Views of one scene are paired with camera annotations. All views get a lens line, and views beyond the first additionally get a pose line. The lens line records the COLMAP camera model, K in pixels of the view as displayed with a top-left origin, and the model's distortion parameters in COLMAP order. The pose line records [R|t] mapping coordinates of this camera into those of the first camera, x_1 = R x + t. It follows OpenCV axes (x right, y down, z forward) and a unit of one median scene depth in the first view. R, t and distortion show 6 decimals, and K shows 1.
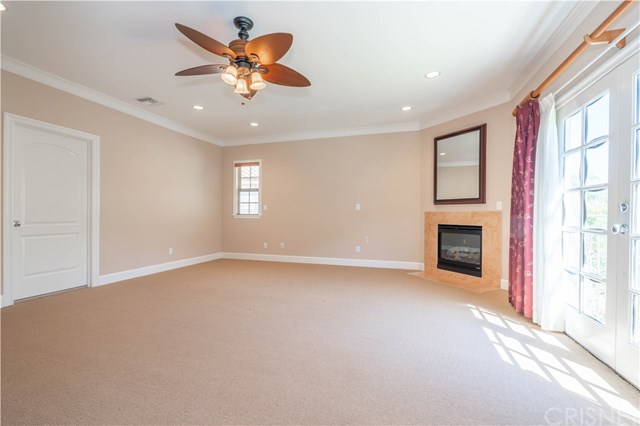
lens RADIAL K [[286.2, 0, 333.5], [0, 286.2, 214.8], [0, 0, 1]] dist [-0.006012, 0.001648]
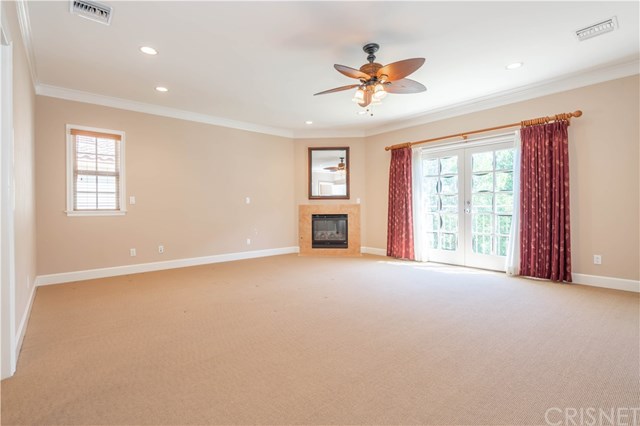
lens RADIAL K [[286.2, 0, 320.8], [0, 286.2, 208.7], [0, 0, 1]] dist [-0.006012, 0.001648]
pose [[0.549223, -0.015010, 0.835541, -0.707409], [0.012357, 0.999875, 0.009840, -0.005583], [-0.835585, 0.004921, 0.549340, 0.247678]]
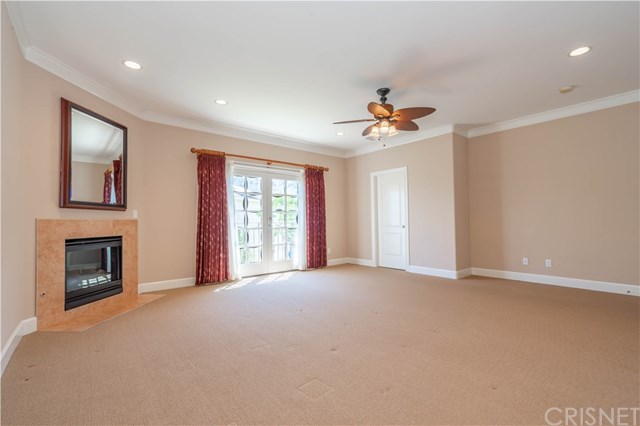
lens RADIAL K [[286.2, 0, 315.2], [0, 286.2, 214.8], [0, 0, 1]] dist [-0.006012, 0.001648]
pose [[-0.810802, 0.016984, 0.585074, -0.441355], [0.008546, 0.999816, -0.017179, -0.005594], [-0.585258, -0.008929, -0.810798, 1.188830]]
